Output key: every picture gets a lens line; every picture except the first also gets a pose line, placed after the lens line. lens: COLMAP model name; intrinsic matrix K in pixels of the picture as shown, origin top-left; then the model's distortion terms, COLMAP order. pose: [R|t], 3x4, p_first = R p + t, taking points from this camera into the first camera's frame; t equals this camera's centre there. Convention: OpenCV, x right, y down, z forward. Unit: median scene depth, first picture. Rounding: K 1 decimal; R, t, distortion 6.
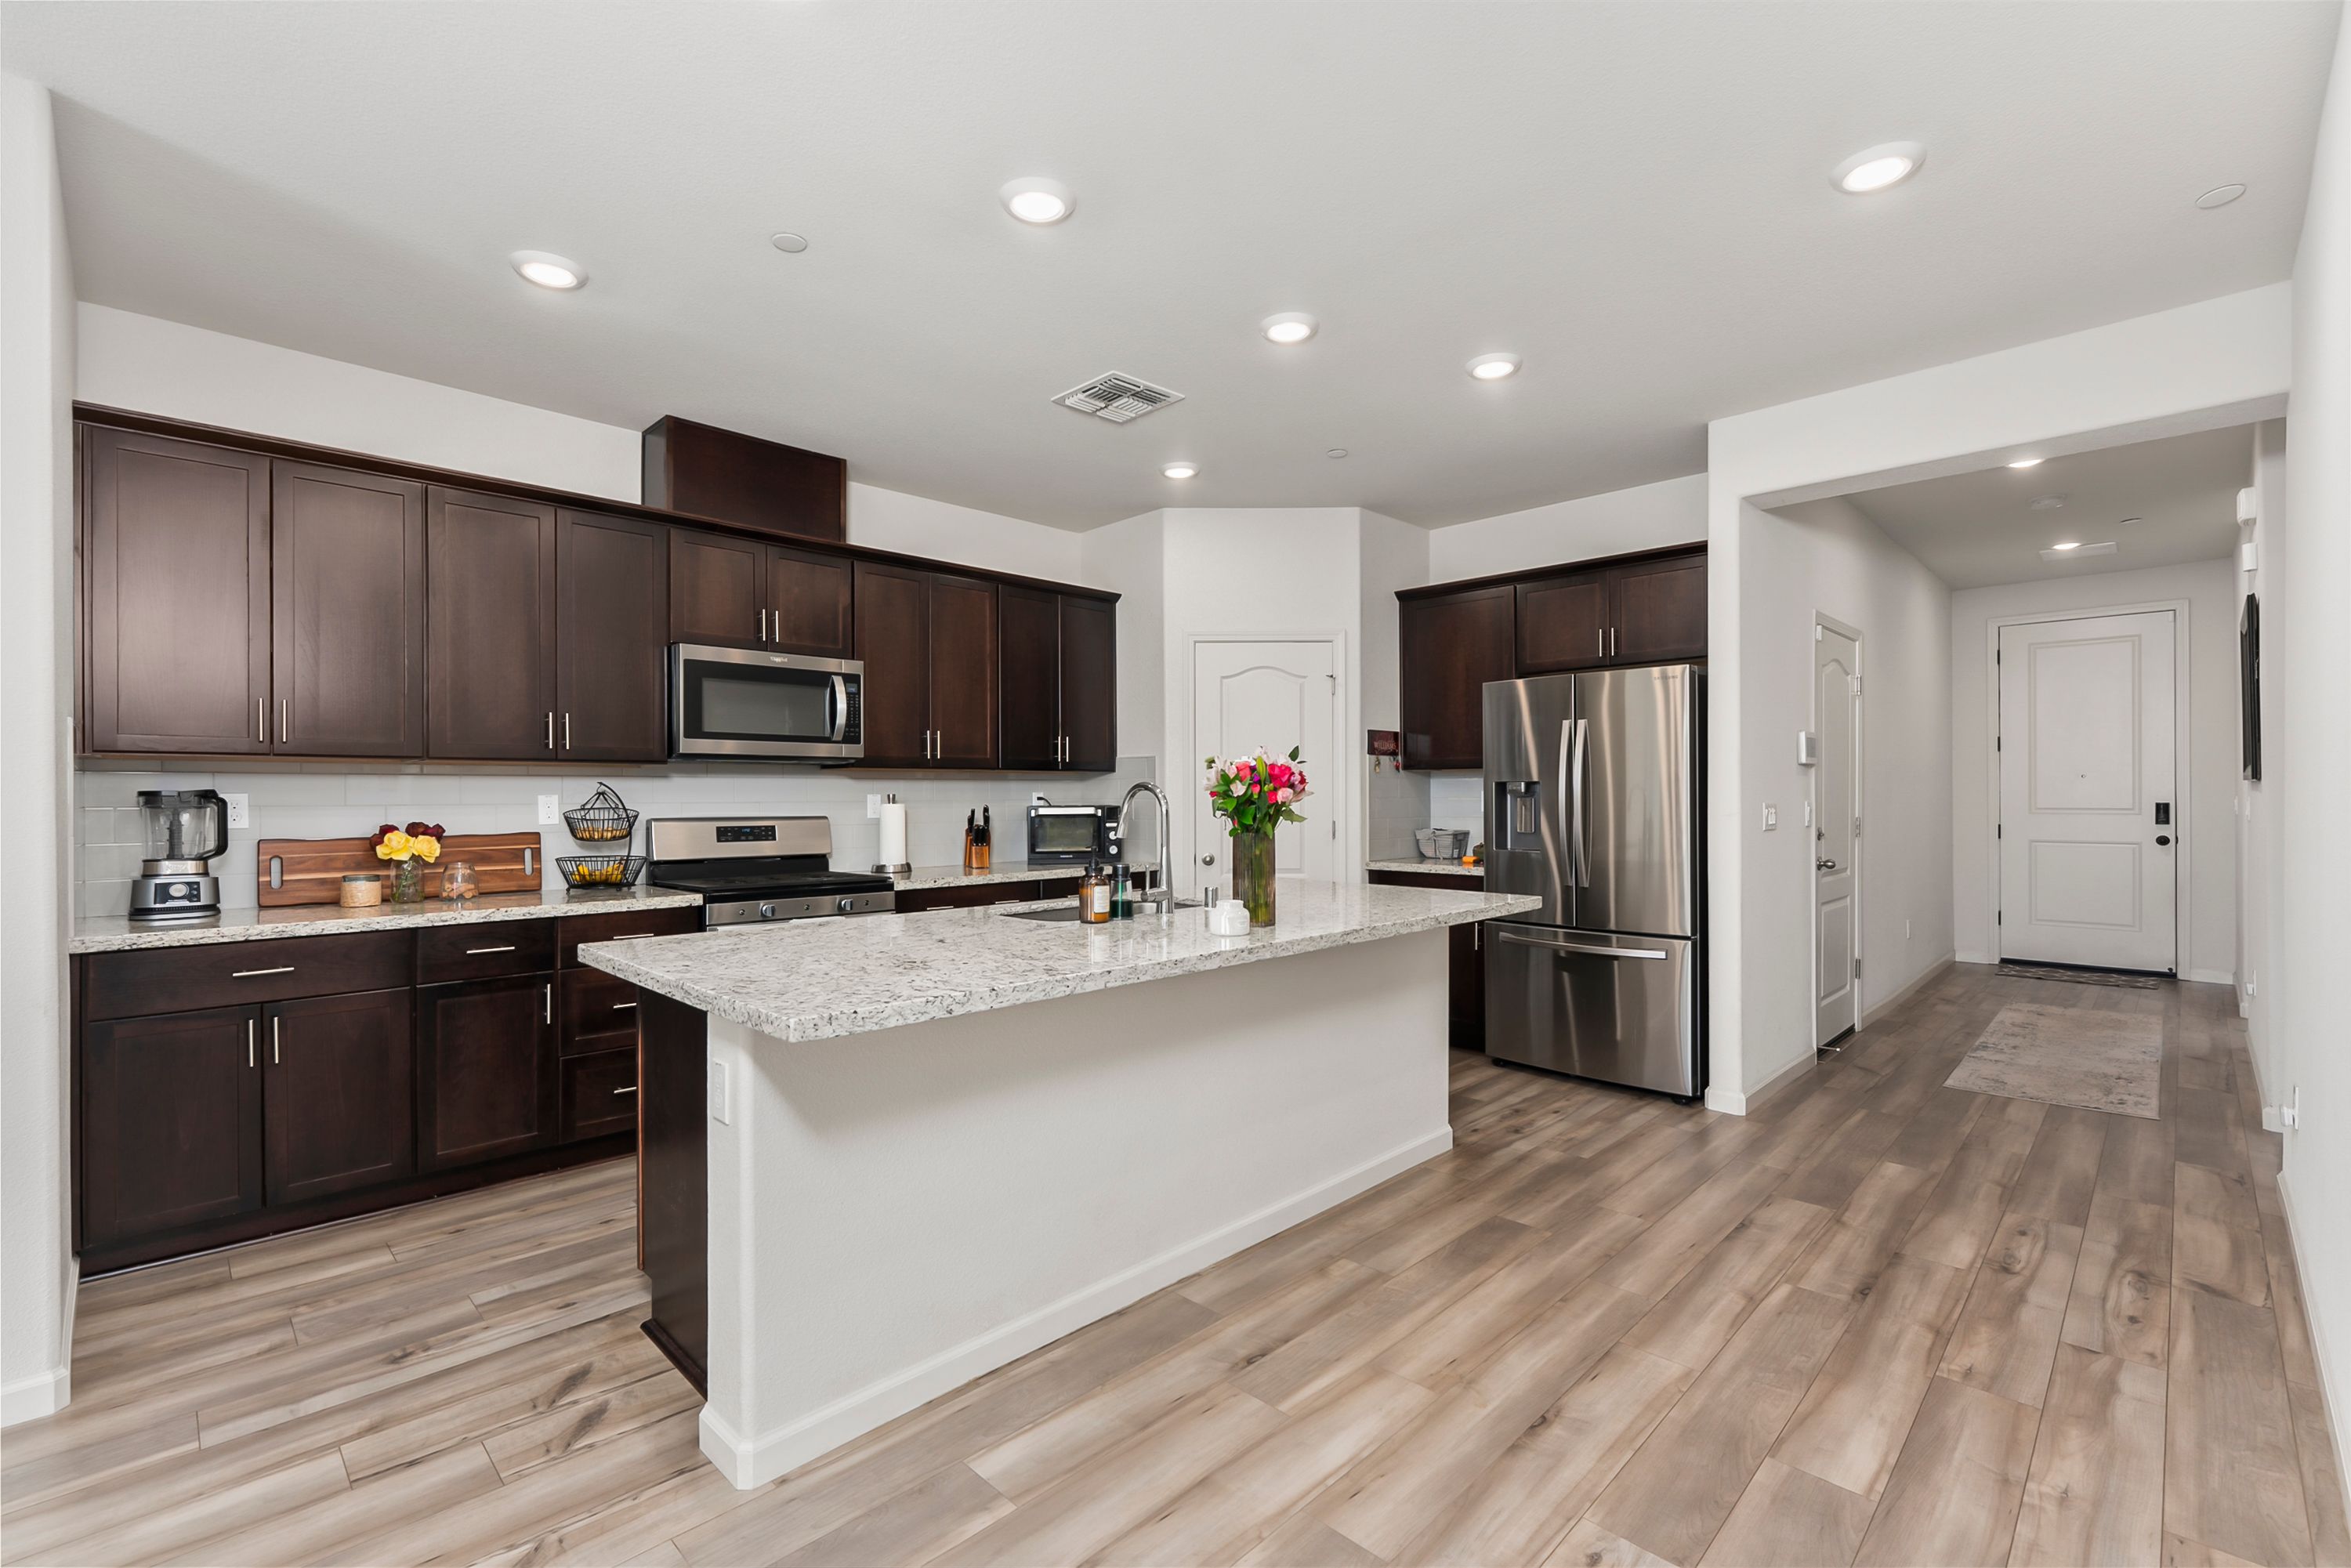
lens RADIAL K [[1017.4, 0, 1166.8], [0, 1017.4, 792.7], [0, 0, 1]] dist [-0.001481, -0.000188]
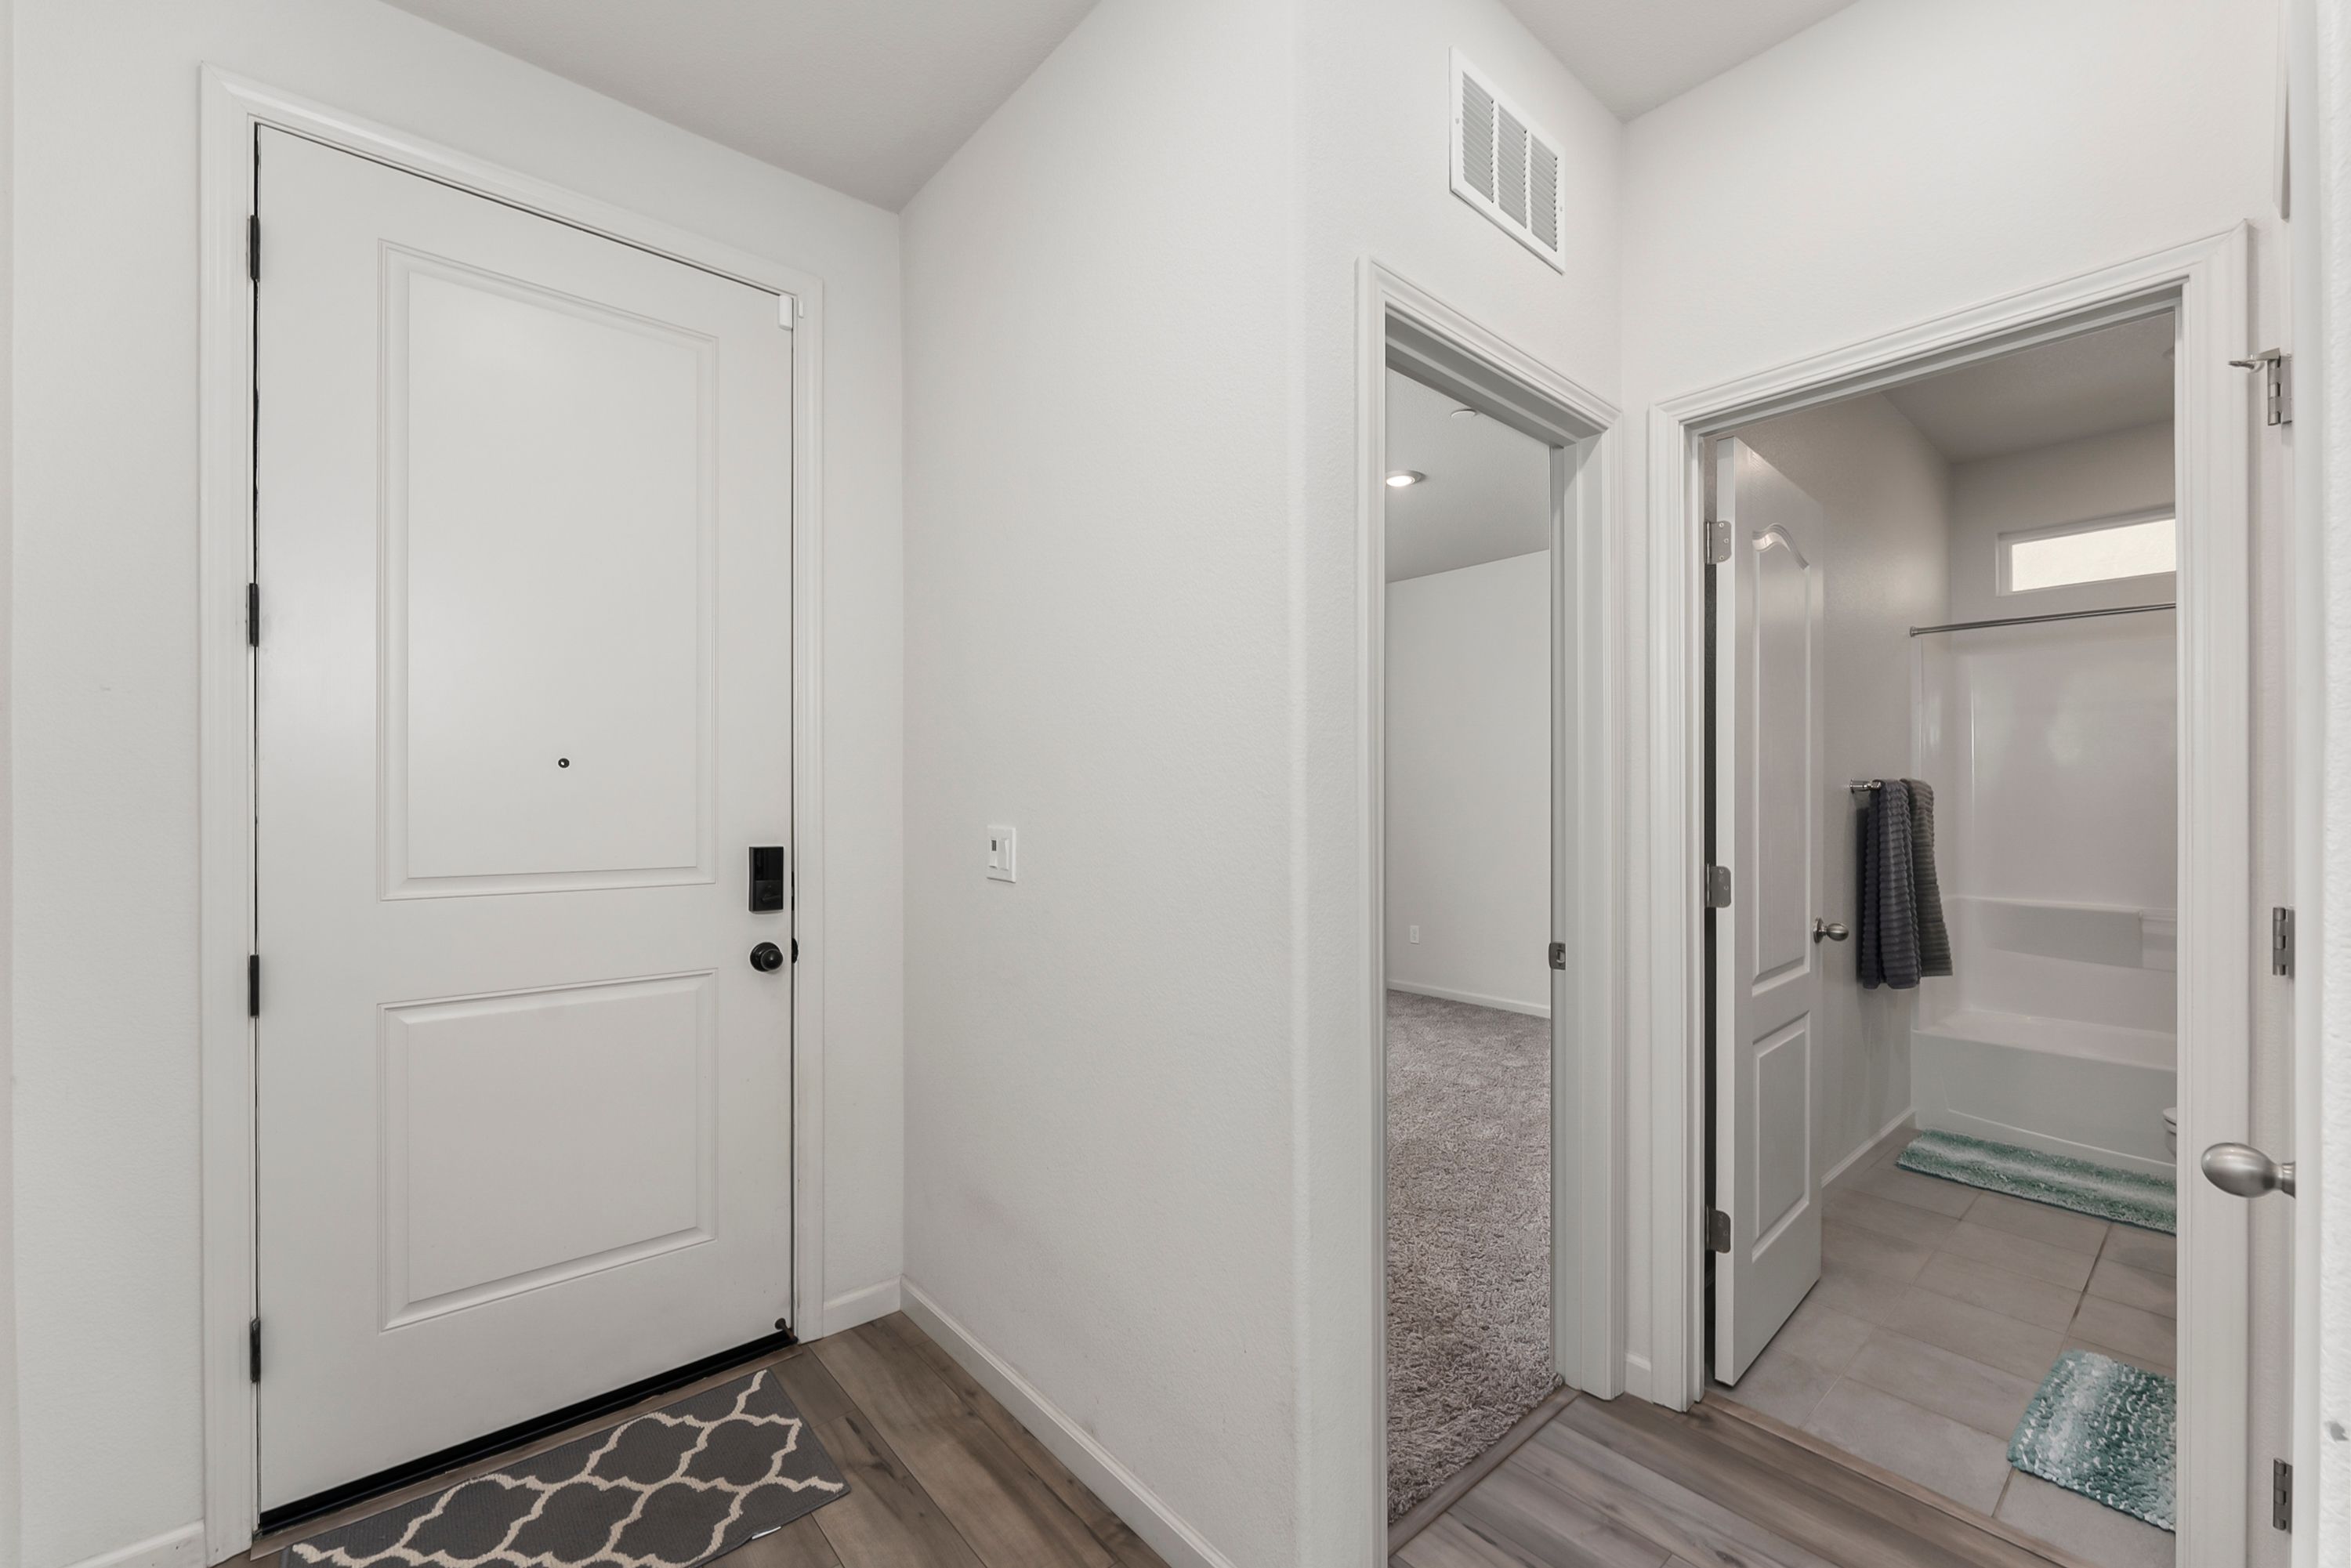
lens RADIAL K [[943.3, 0, 1160.4], [0, 943.3, 796.2], [0, 0, 1]] dist [-0.020348, 0.007311]
pose [[0.086738, 0.004894, 0.996219, 1.328641], [0.000823, 0.999987, -0.004984, -0.010563], [-0.996231, 0.001252, 0.086733, 1.647225]]
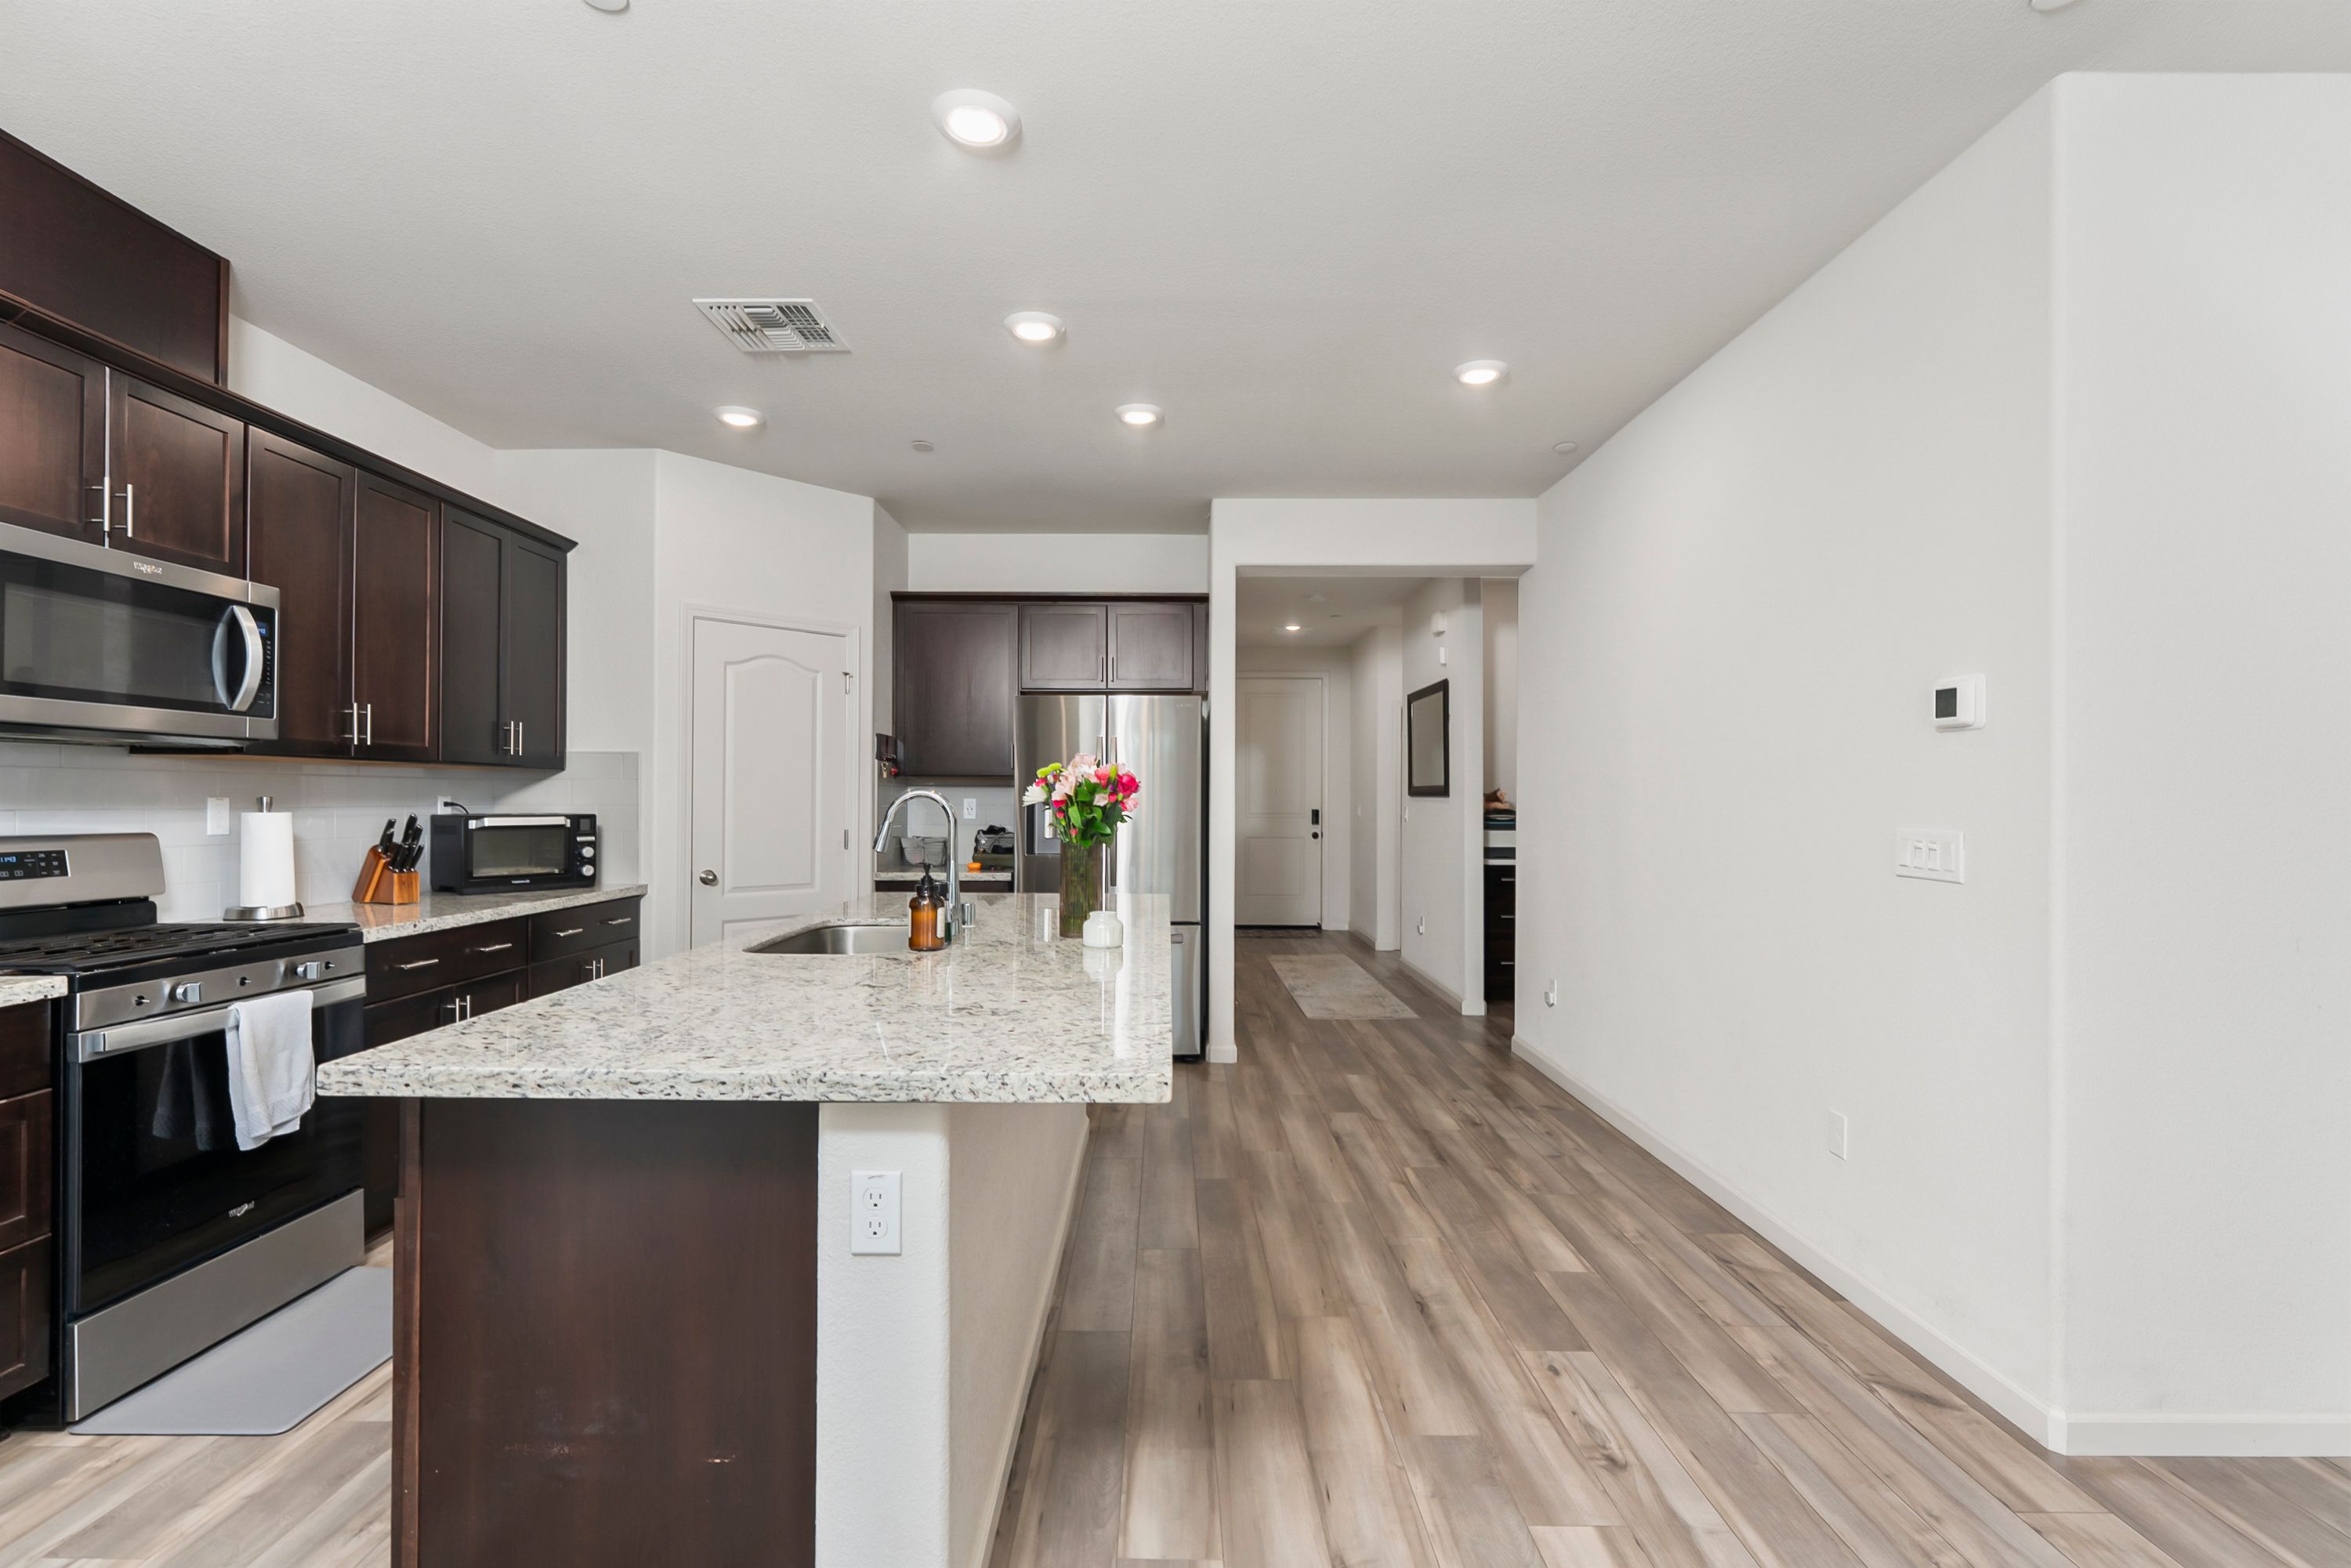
lens RADIAL K [[1043.4, 0, 1161.9], [0, 1043.4, 796.2], [0, 0, 1]] dist [-0.003345, -0.000209]
pose [[0.711266, 0.008910, 0.702866, -0.442323], [-0.007525, 0.999959, -0.005061, 0.000014], [-0.702882, -0.001690, 0.711304, 0.179941]]
